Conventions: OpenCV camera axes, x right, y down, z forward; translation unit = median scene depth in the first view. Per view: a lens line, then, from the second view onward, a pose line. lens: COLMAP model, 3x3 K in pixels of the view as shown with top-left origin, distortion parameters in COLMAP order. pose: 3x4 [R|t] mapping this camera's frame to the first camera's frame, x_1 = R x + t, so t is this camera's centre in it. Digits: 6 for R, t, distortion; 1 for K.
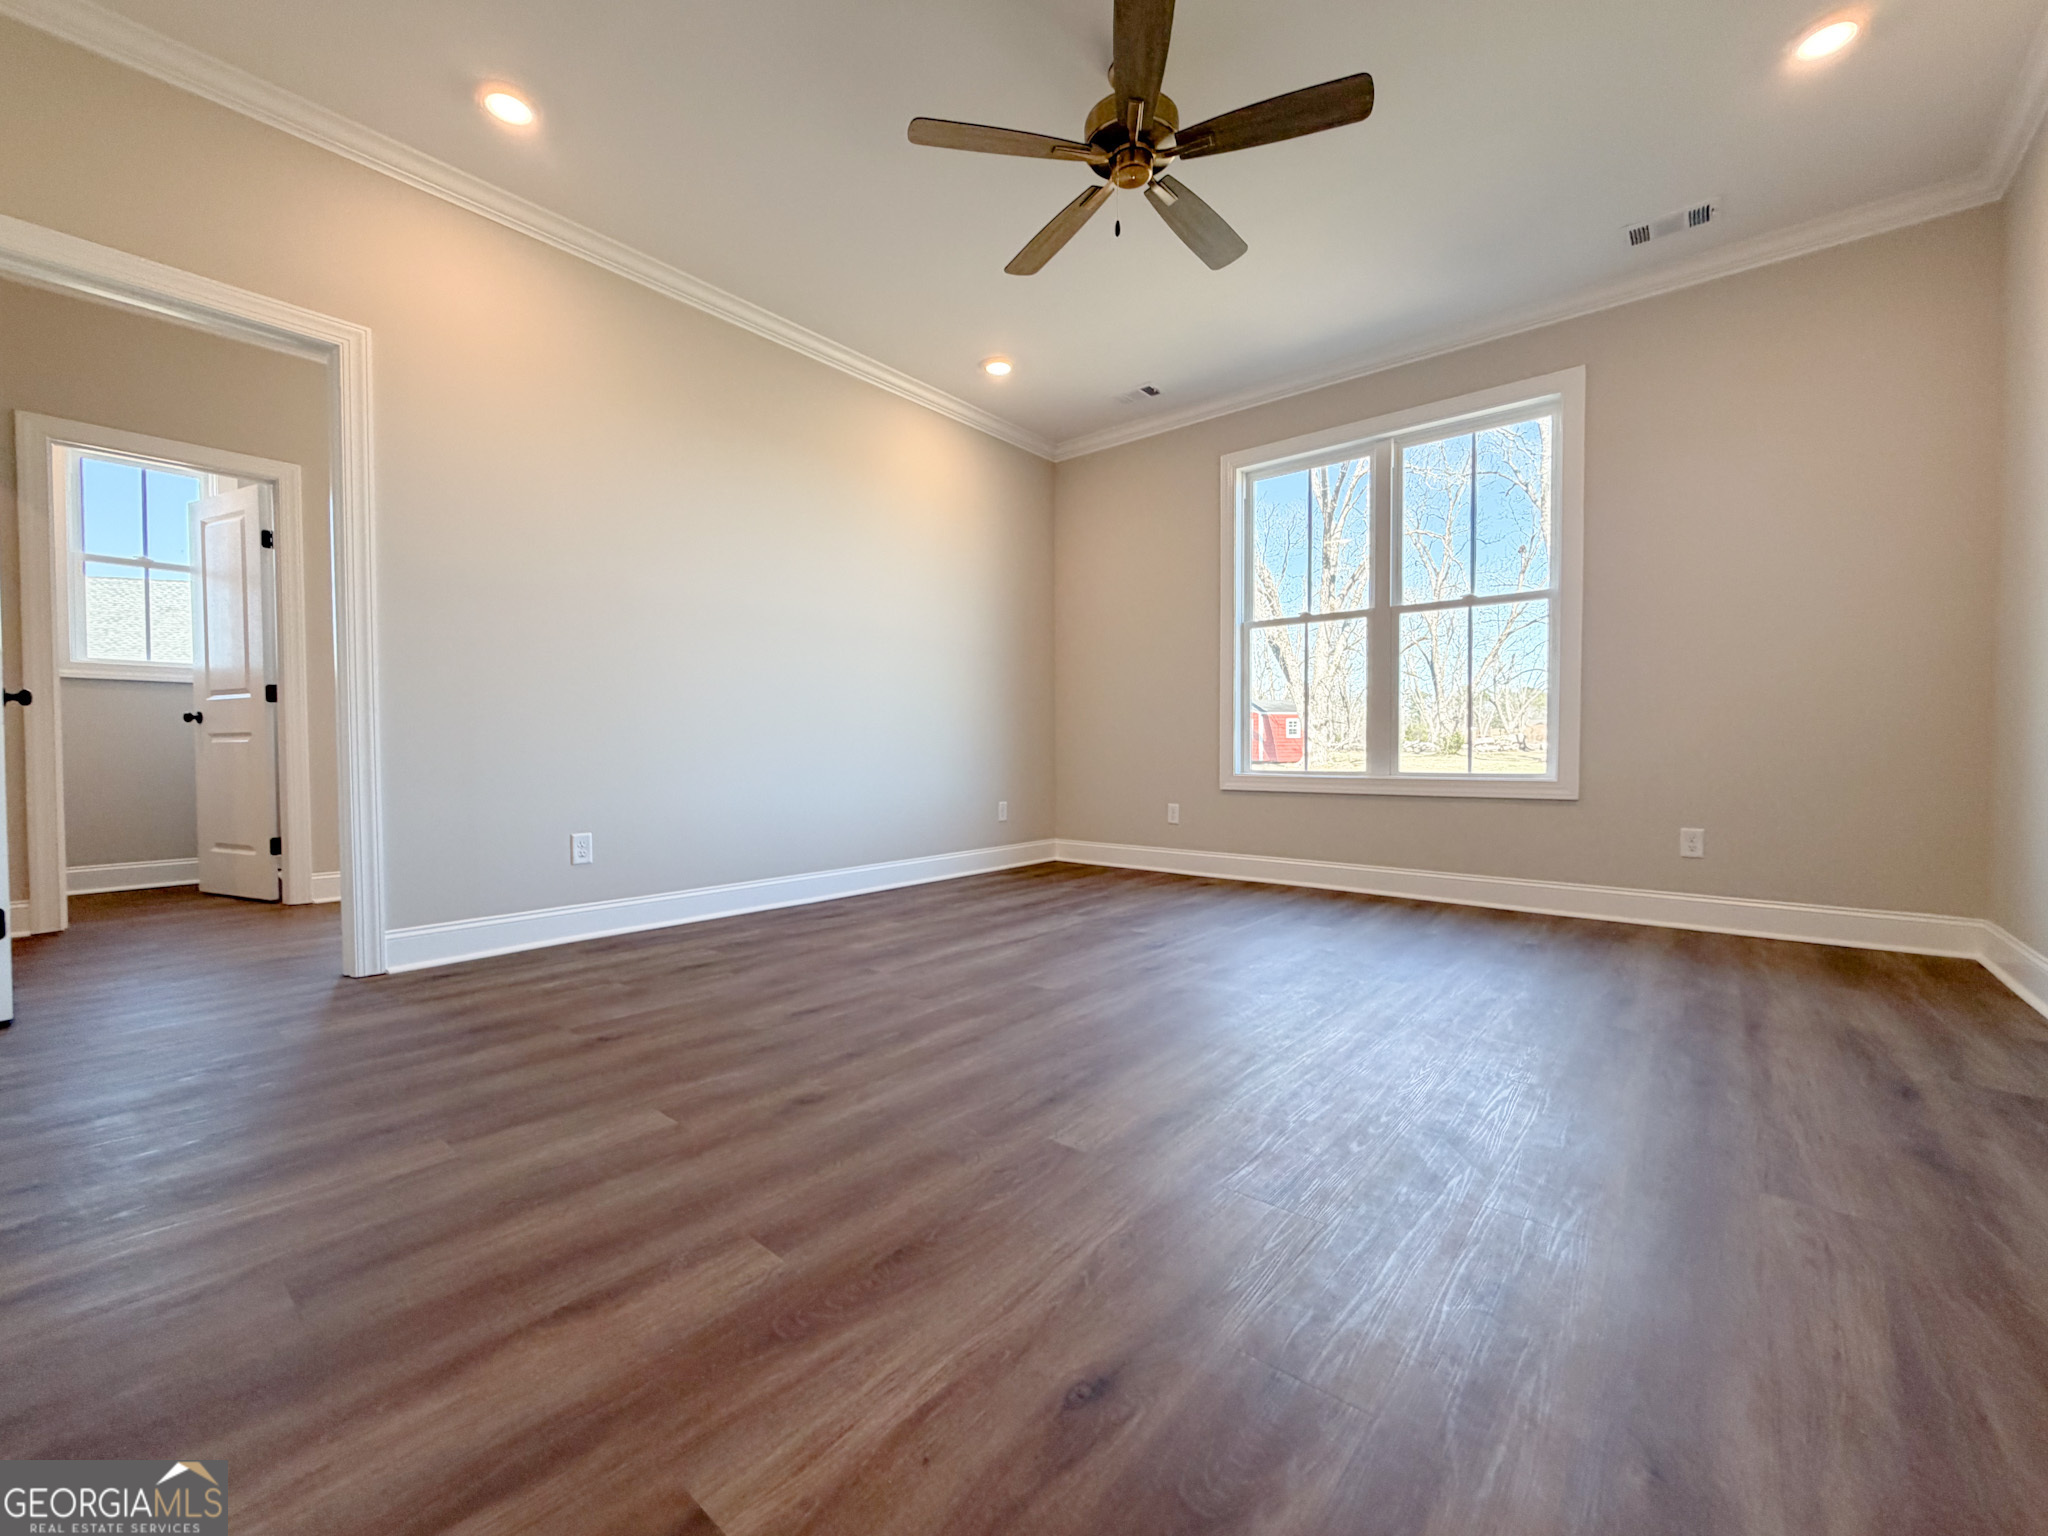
lens RADIAL K [[827.9, 0, 1019.0], [0, 827.9, 768.3], [0, 0, 1]] dist [0.001758, -0.000537]
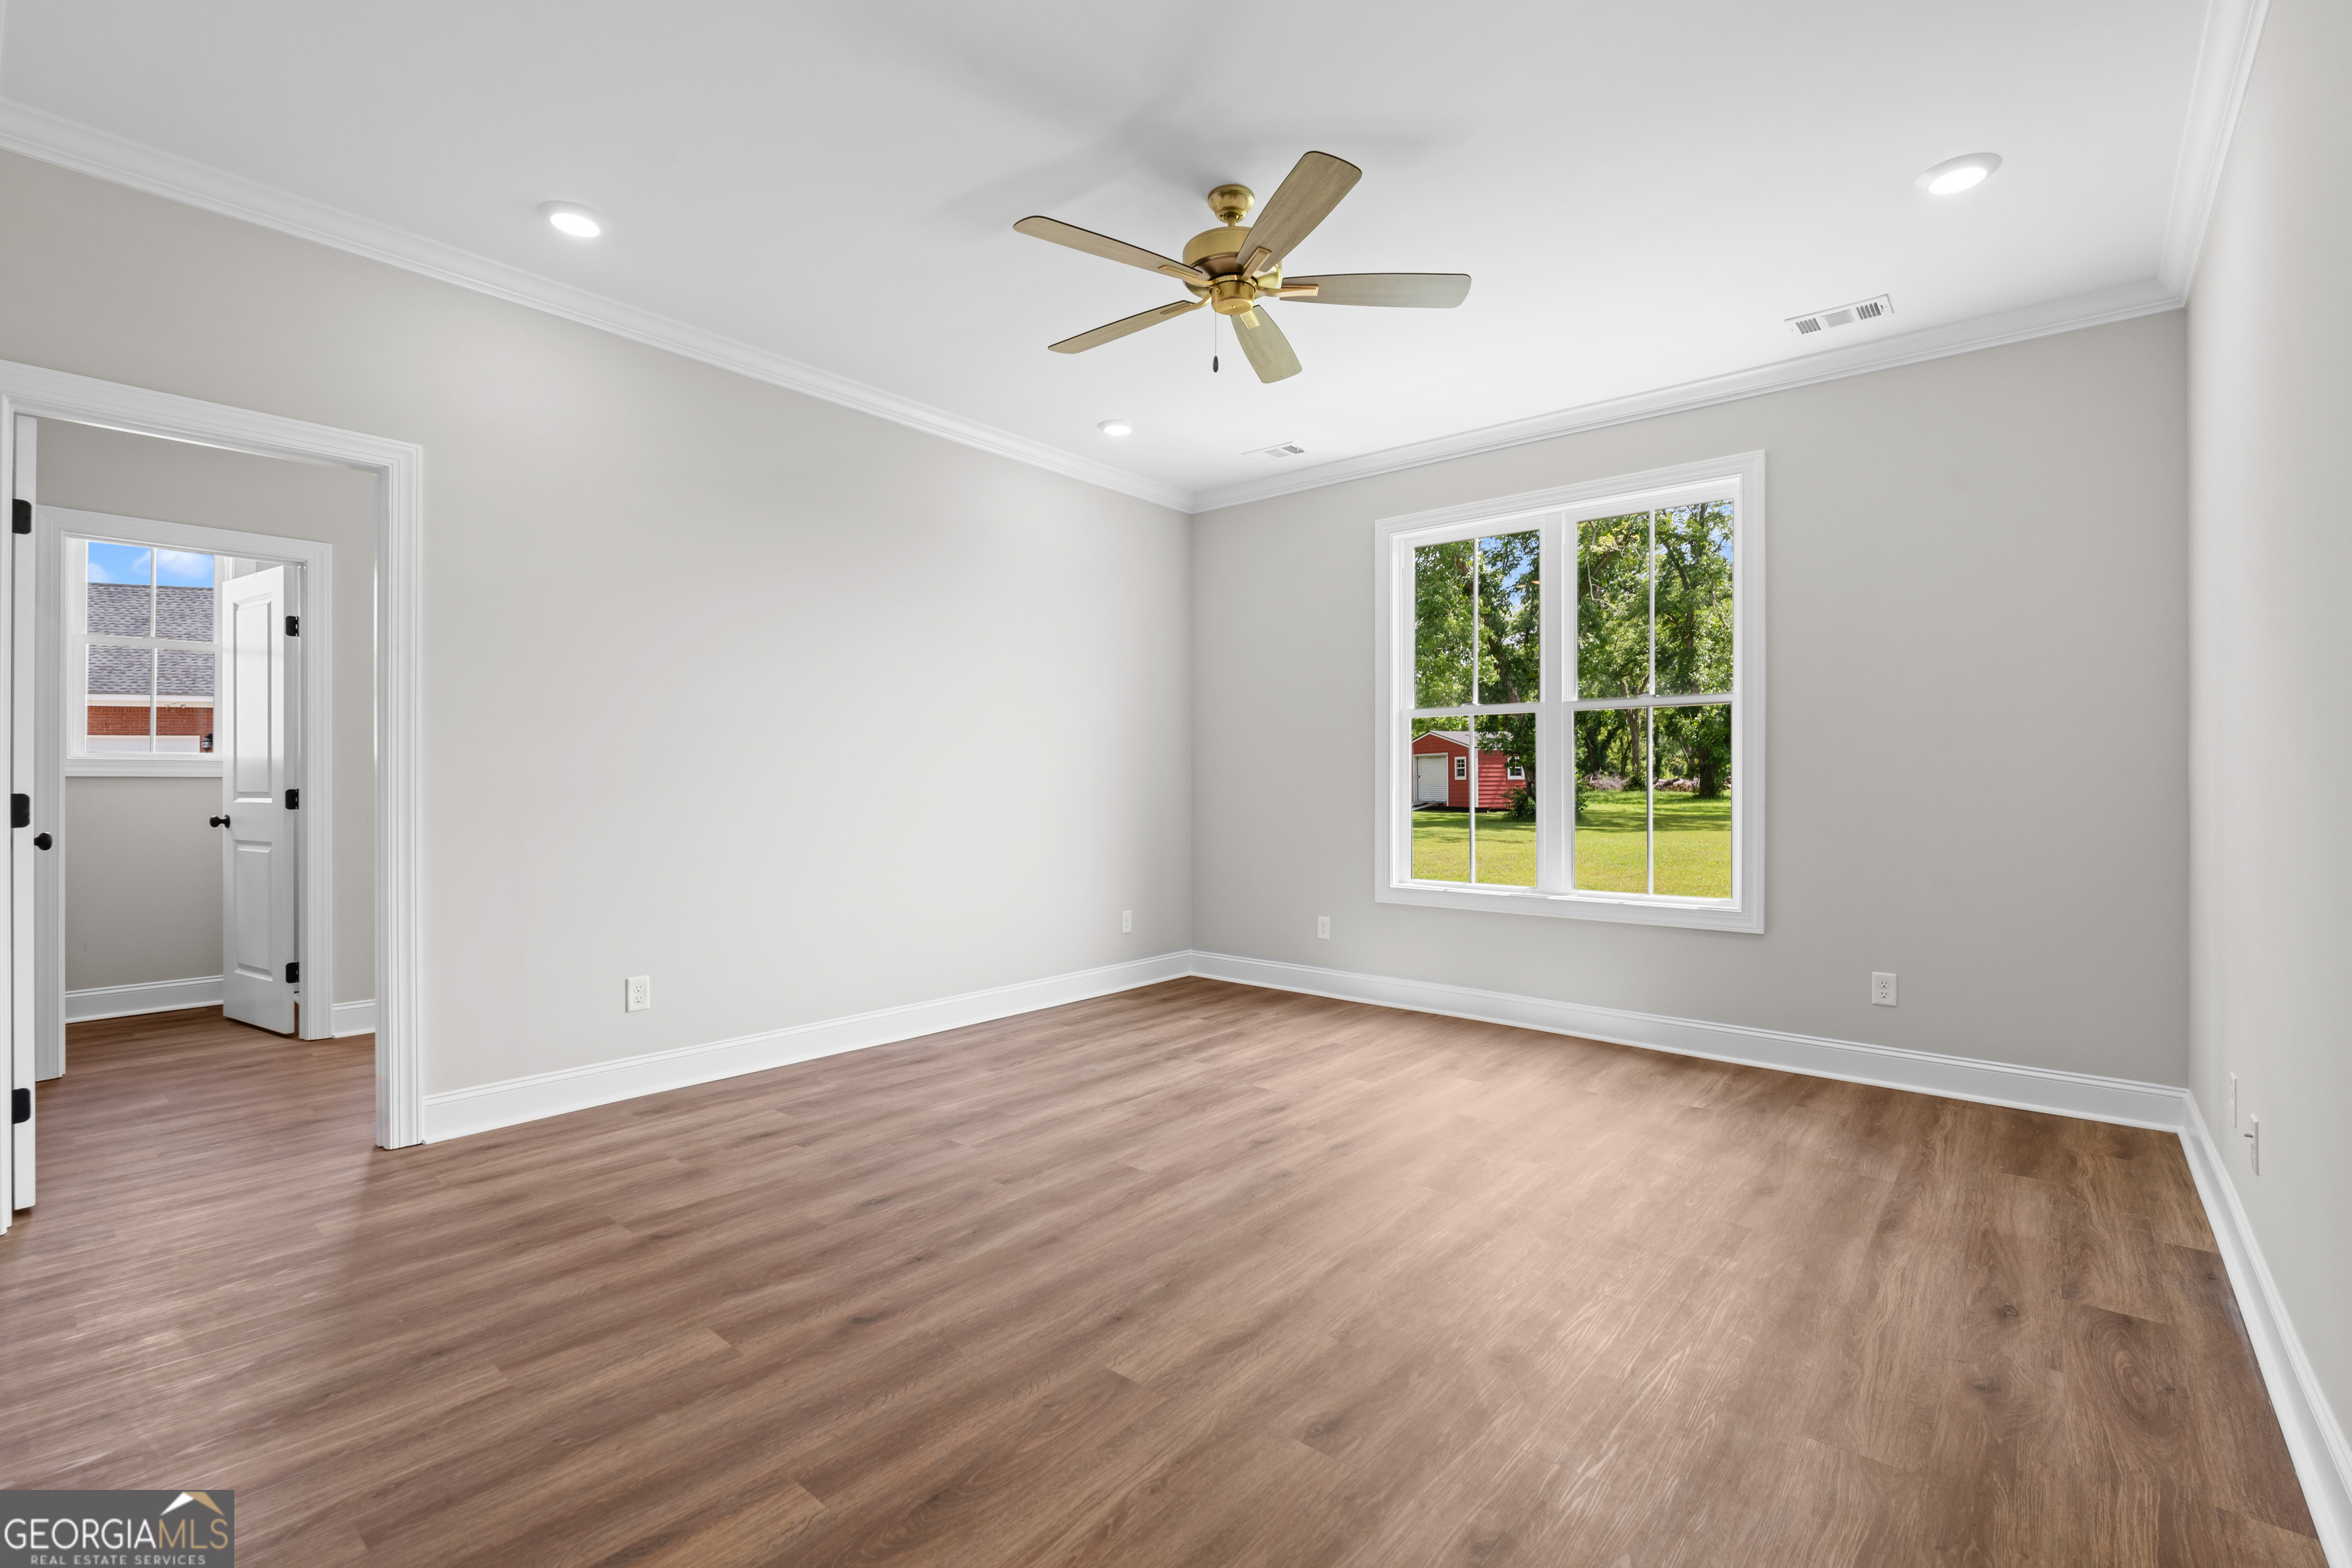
lens RADIAL K [[1024.6, 0, 1176.2], [0, 1024.6, 787.3], [0, 0, 1]] dist [-0.004543, 0.000215]
pose [[0.999988, 0.004142, -0.002675, 0.095708], [-0.004208, 0.999674, -0.025194, -0.169601], [0.002570, 0.025205, 0.999679, -0.187353]]
